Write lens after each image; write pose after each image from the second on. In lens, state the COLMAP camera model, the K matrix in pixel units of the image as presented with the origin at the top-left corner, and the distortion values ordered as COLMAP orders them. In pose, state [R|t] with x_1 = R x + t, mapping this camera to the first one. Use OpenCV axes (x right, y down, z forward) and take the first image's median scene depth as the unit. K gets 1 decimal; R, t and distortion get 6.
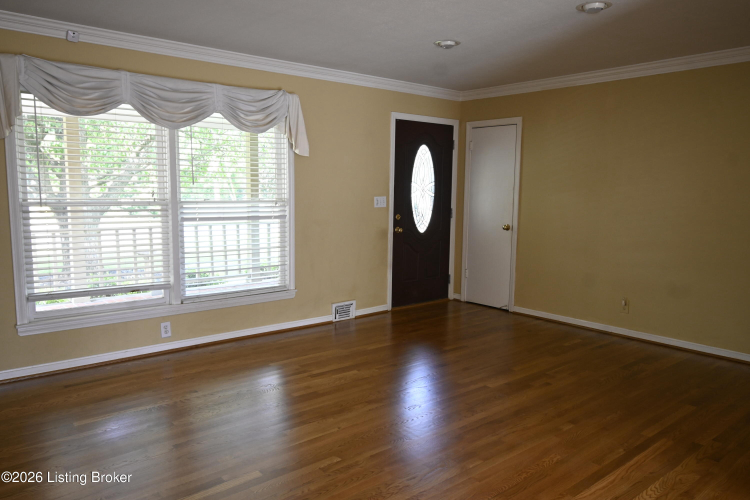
lens RADIAL K [[557.7, 0, 374.4], [0, 557.7, 248.8], [0, 0, 1]] dist [0.000026, -0.005029]
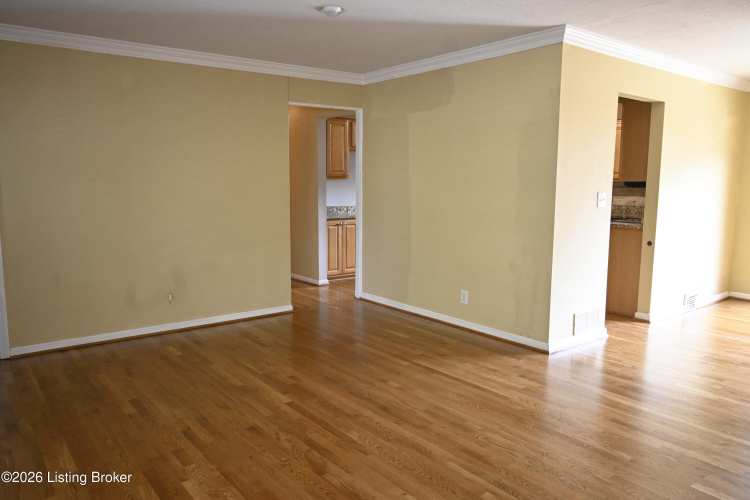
lens RADIAL K [[557.7, 0, 374.5], [0, 557.7, 252.1], [0, 0, 1]] dist [0.000026, -0.005029]
pose [[0.038154, -0.145166, 0.988671, -0.739484], [0.109136, 0.984079, 0.140280, -0.116533], [-0.993294, 0.102547, 0.053389, 0.910143]]
